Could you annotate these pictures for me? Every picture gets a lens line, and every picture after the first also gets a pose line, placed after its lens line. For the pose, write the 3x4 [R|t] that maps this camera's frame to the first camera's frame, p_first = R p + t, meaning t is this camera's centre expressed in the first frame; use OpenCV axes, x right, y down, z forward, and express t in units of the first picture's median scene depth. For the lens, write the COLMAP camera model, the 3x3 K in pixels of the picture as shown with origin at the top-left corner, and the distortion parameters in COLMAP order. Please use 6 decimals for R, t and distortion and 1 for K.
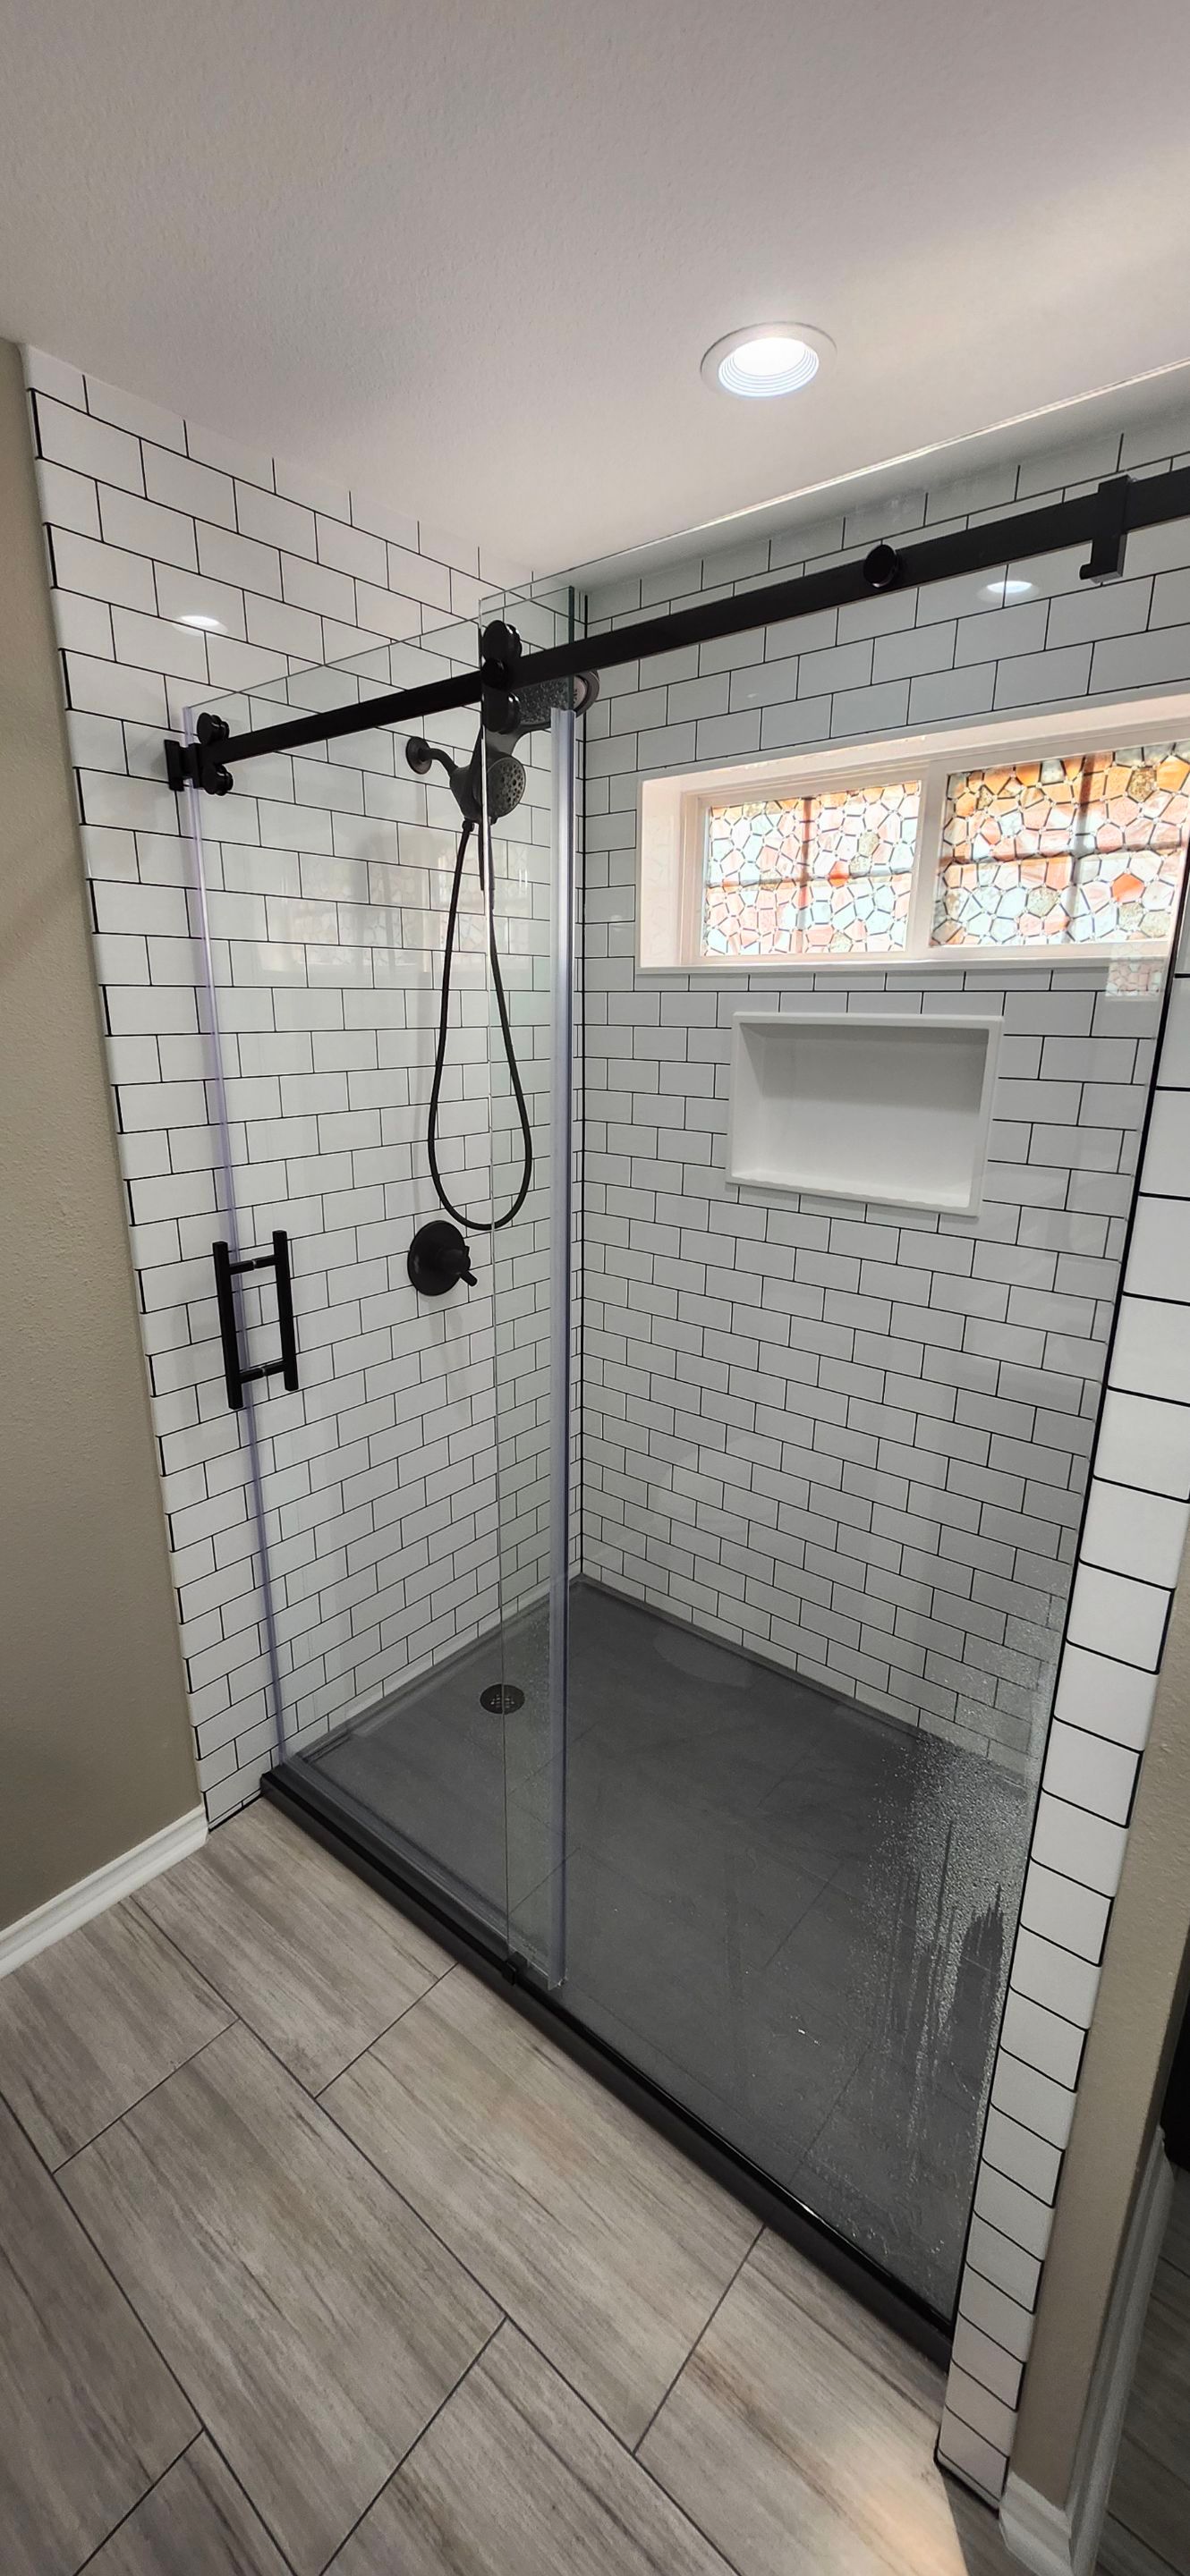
lens RADIAL K [[1017.7, 0, 577.3], [0, 1017.7, 1300.9], [0, 0, 1]] dist [-0.003762, 0.002566]
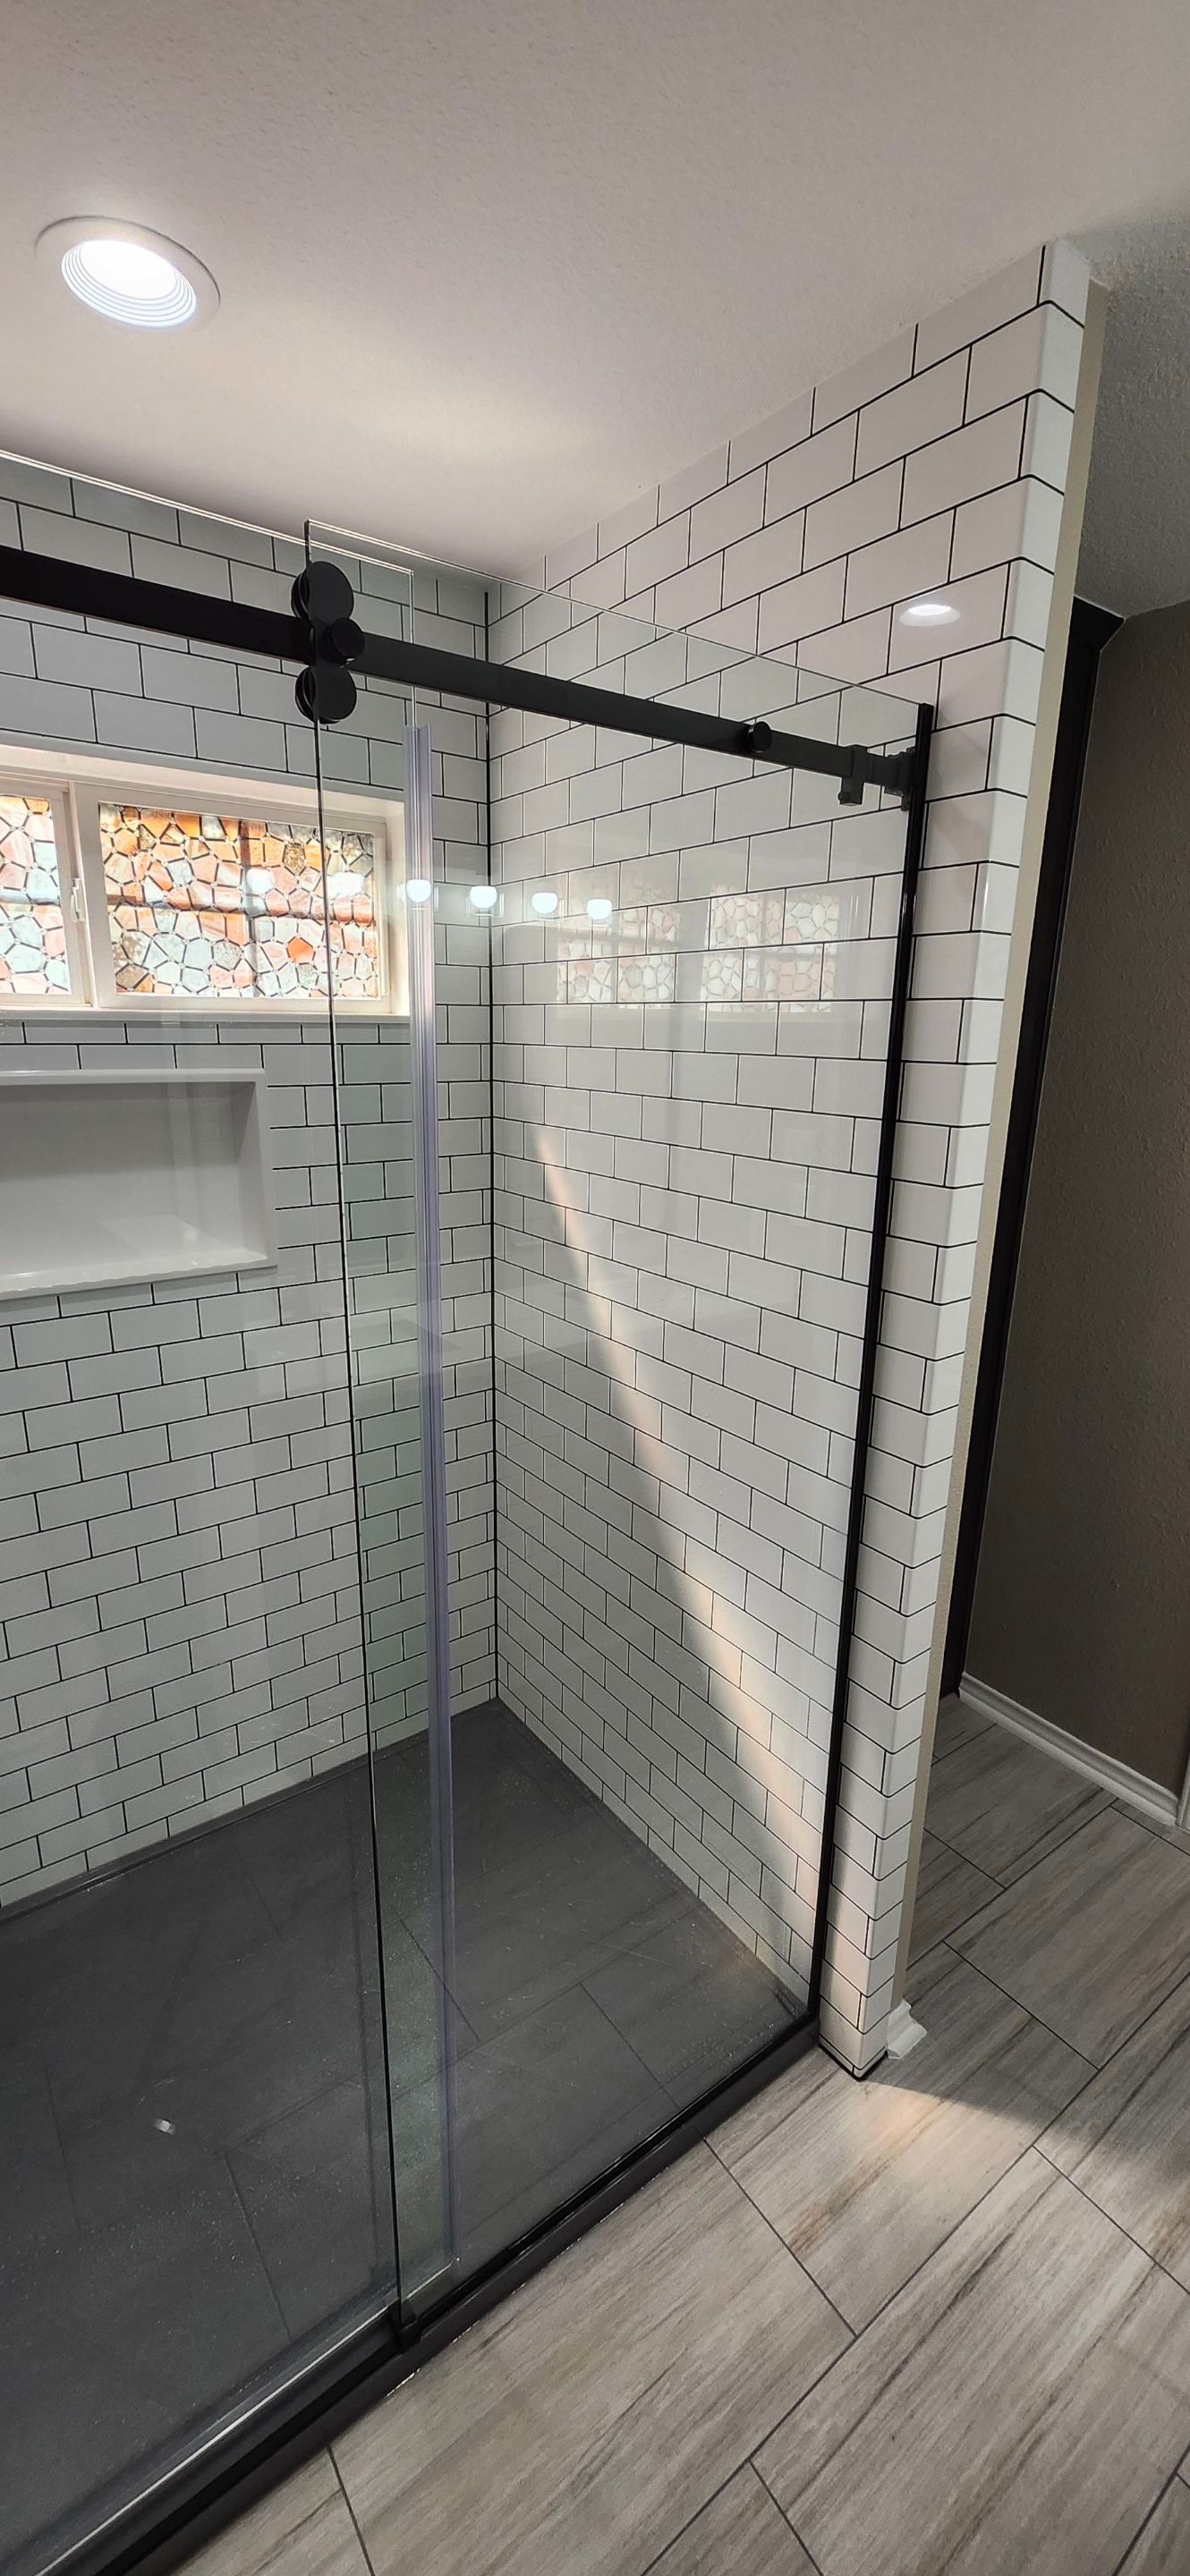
lens RADIAL K [[1017.7, 0, 583.8], [0, 1017.7, 1295.3], [0, 0, 1]] dist [-0.003762, 0.002566]
pose [[0.244206, -0.248992, 0.937212, -0.506964], [0.266065, 0.946588, 0.182155, -0.166191], [-0.932509, 0.204876, 0.297411, 0.449014]]
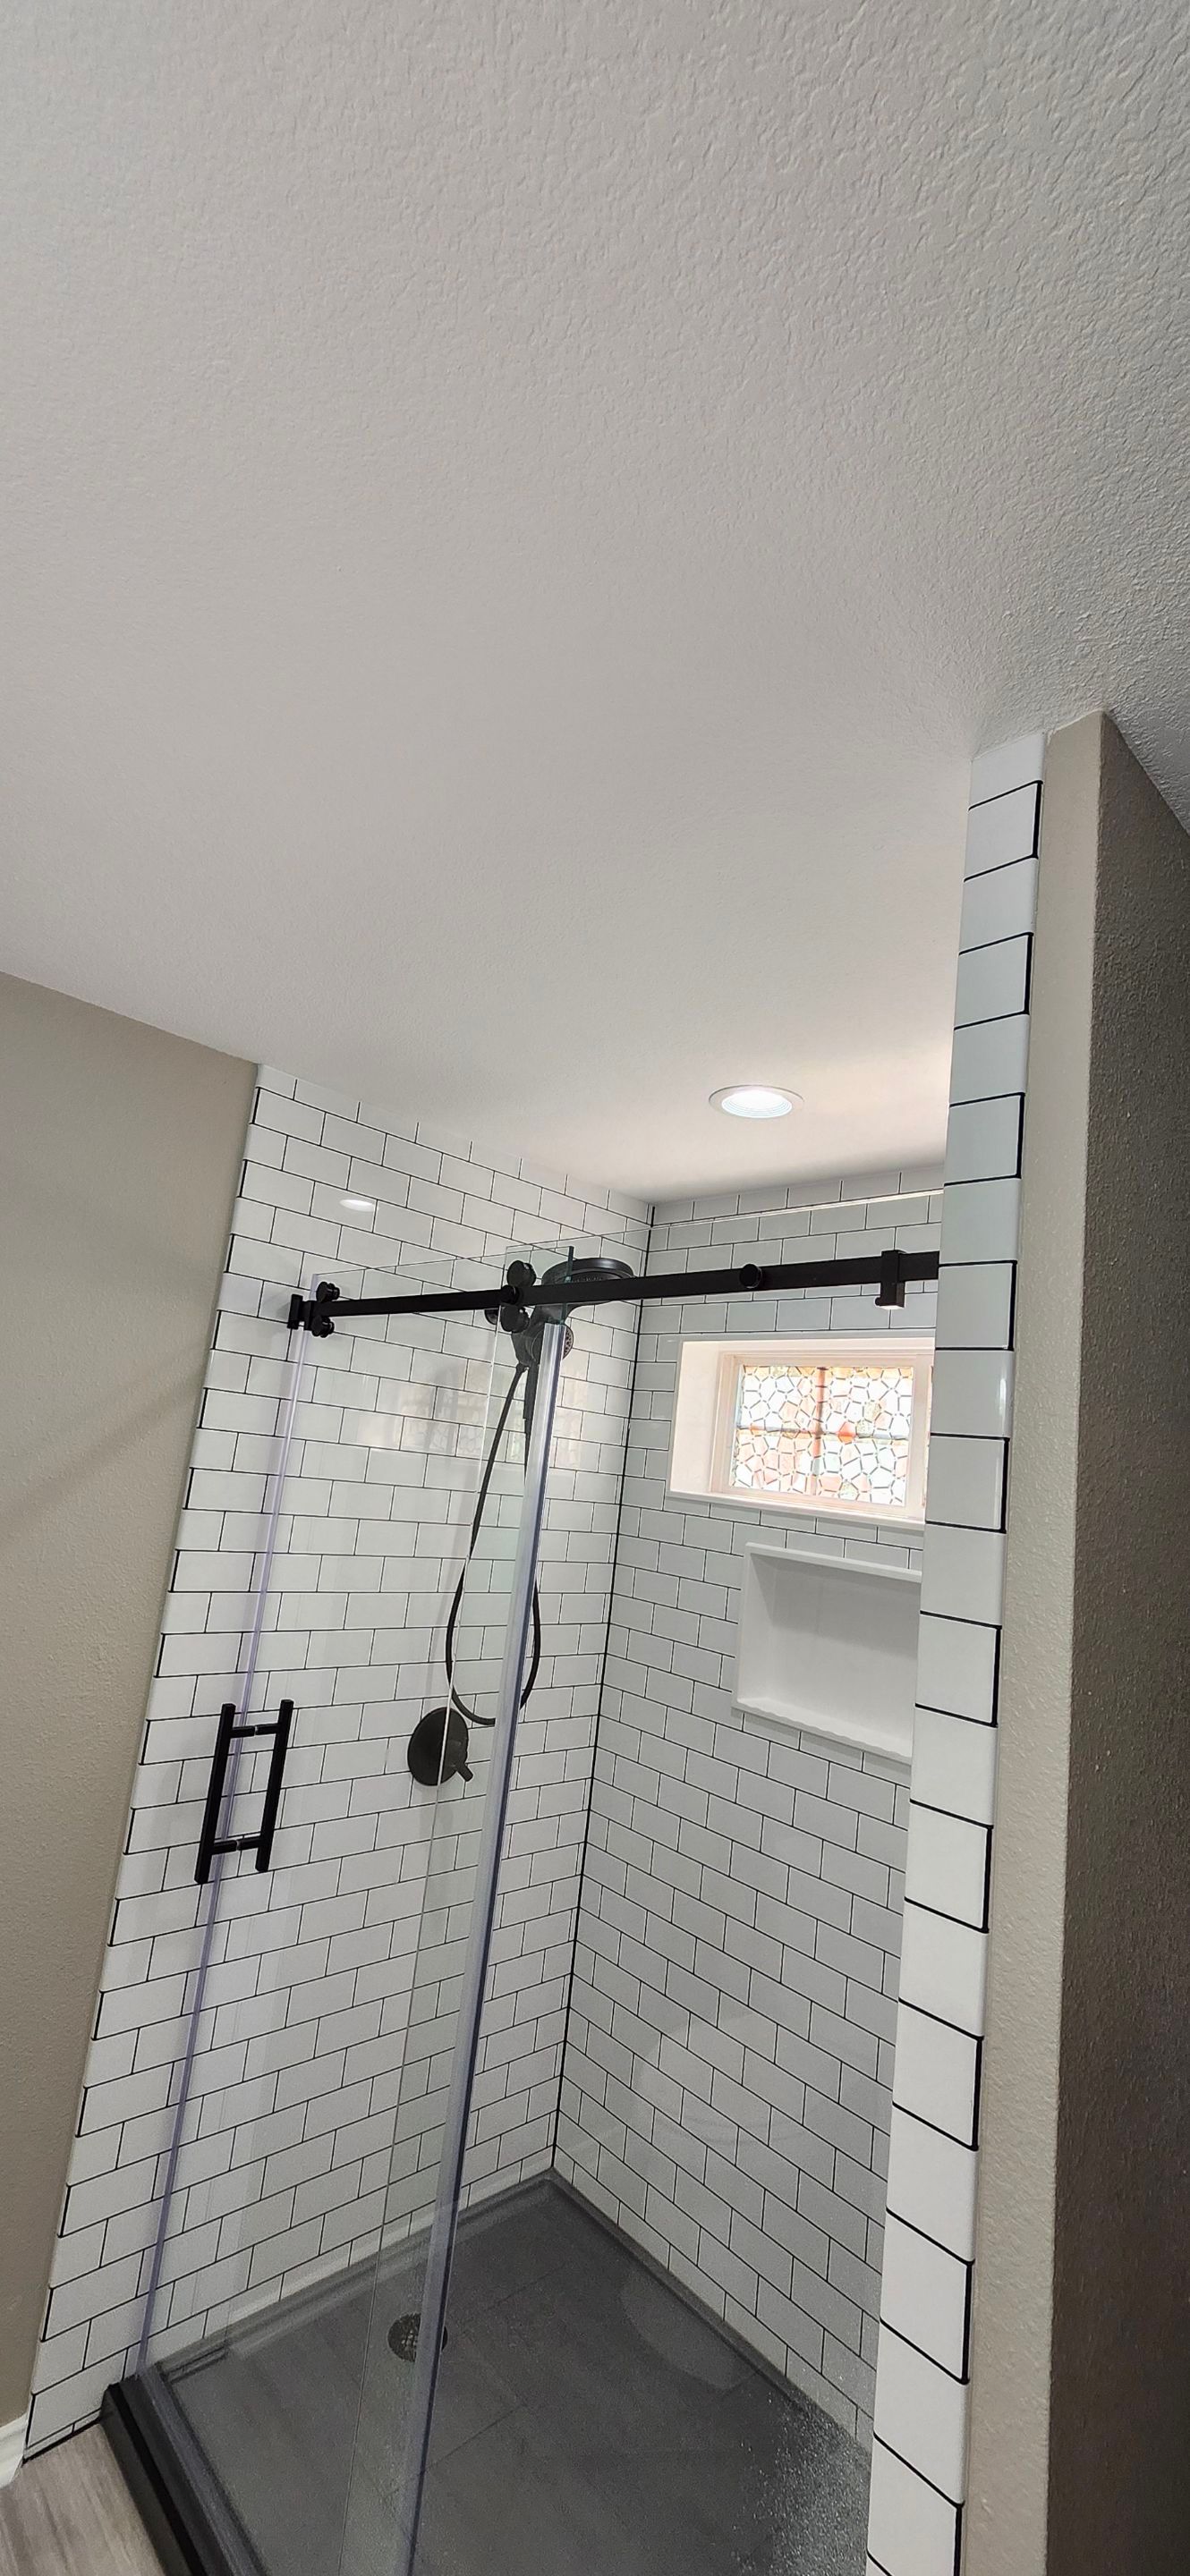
lens RADIAL K [[1013.7, 0, 575.2], [0, 1013.7, 1301.1], [0, 0, 1]] dist [-0.000986, 0.000721]
pose [[0.986447, 0.087272, -0.138944, 0.120387], [-0.139516, 0.891815, -0.430351, -0.025950], [0.086355, 0.443903, 0.891904, -0.117378]]
